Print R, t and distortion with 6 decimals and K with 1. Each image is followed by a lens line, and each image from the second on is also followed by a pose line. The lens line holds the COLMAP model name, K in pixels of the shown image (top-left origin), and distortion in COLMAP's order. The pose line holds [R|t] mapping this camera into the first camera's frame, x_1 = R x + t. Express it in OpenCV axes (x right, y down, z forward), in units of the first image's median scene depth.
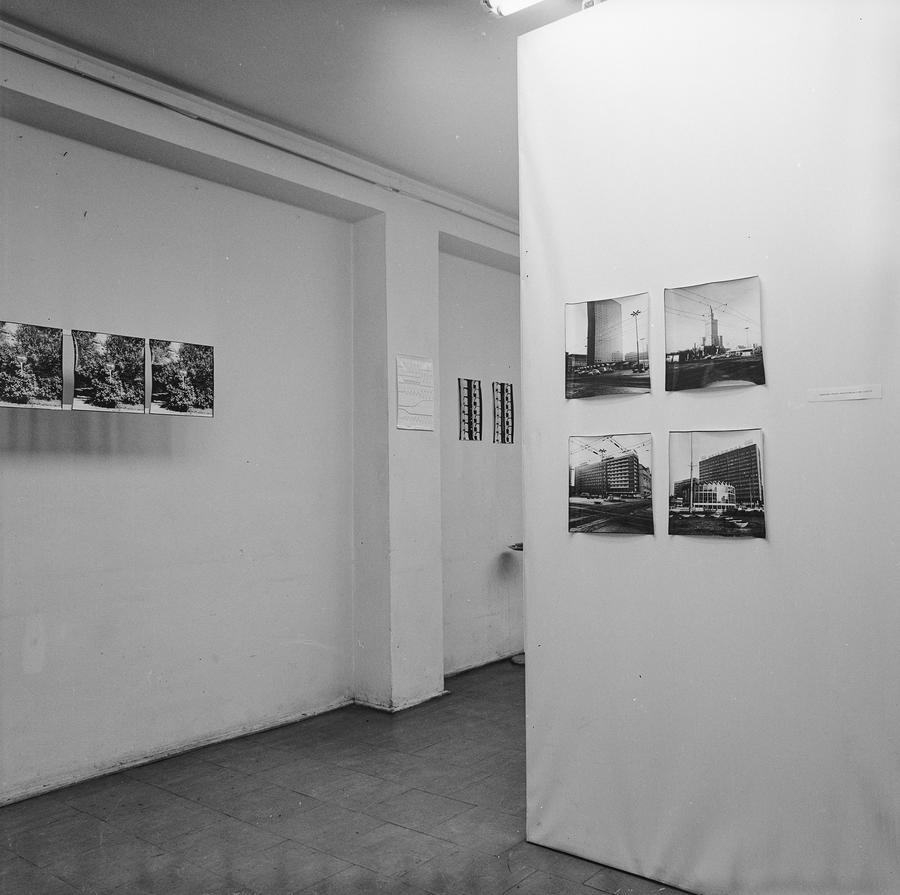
lens RADIAL K [[892.5, 0, 451.1], [0, 892.5, 430.9], [0, 0, 1]] dist [0.004442, 0.011085]
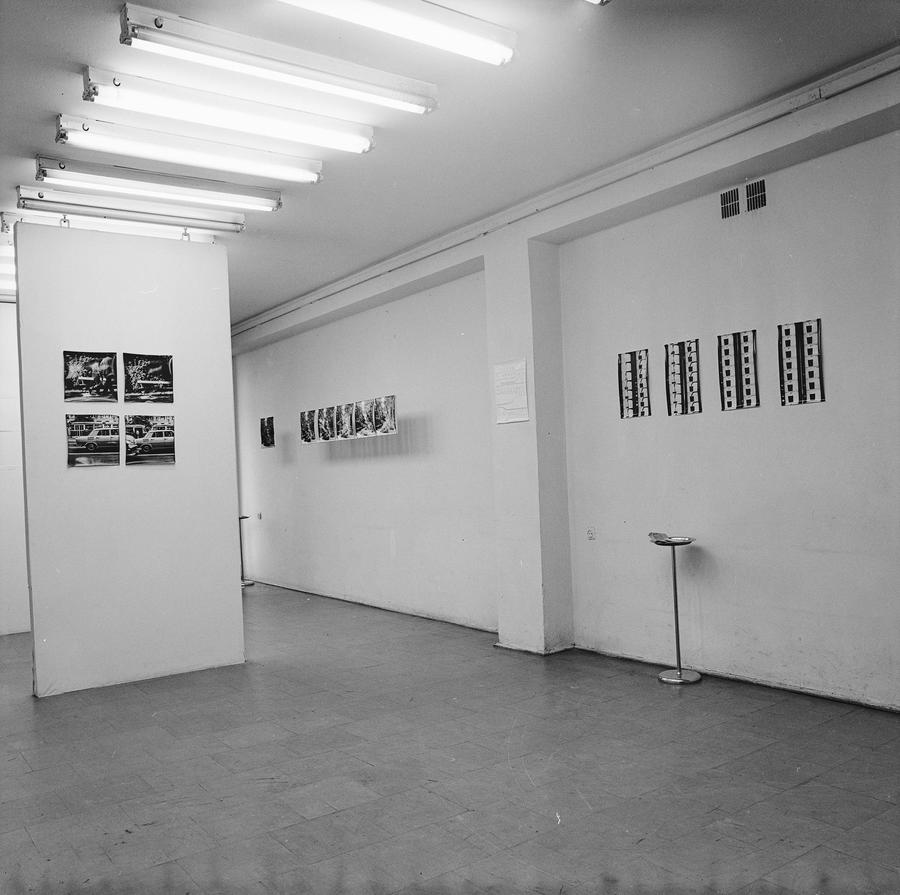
lens RADIAL K [[857.4, 0, 446.2], [0, 857.4, 456.5], [0, 0, 1]] dist [-0.054142, 0.029207]
pose [[-0.273514, 0.000407, -0.961868, 1.393922], [0.088536, 0.995765, -0.024755, 0.083423], [0.957785, -0.091931, -0.272392, 1.575790]]
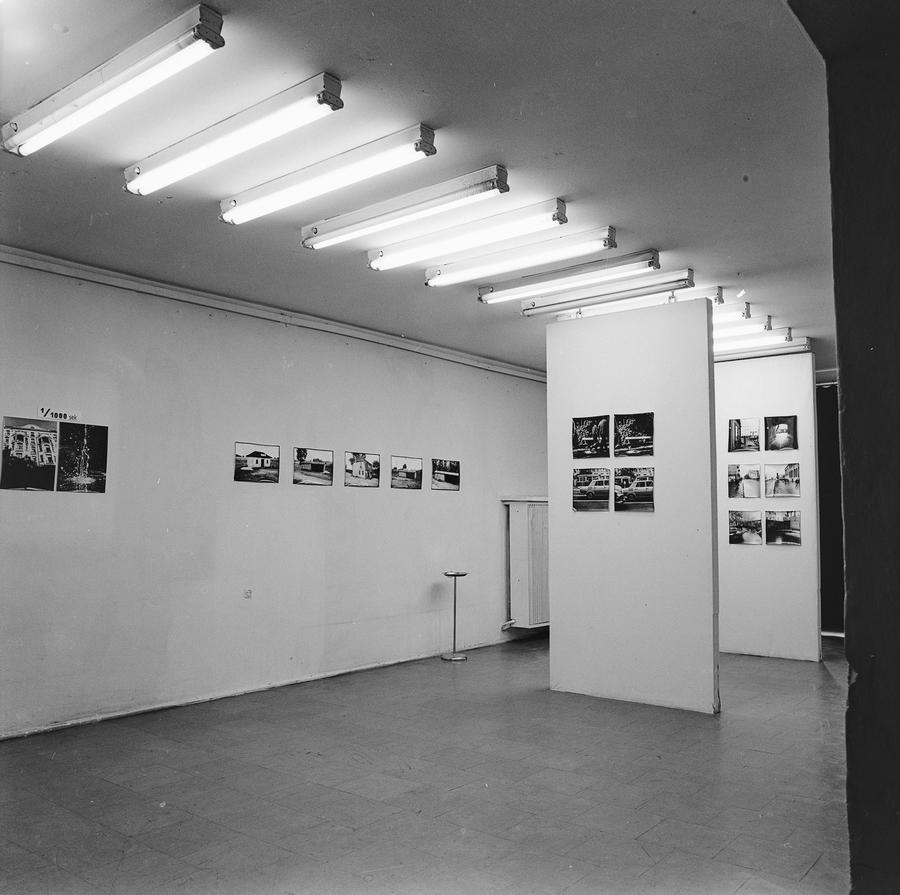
lens RADIAL K [[857.4, 0, 446.2], [0, 857.4, 456.5], [0, 0, 1]] dist [-0.054142, 0.029207]
pose [[-0.999914, 0.001657, 0.013026, 0.521353], [0.000197, 0.993793, -0.111243, 0.094065], [-0.013130, -0.111230, -0.993708, 2.306039]]
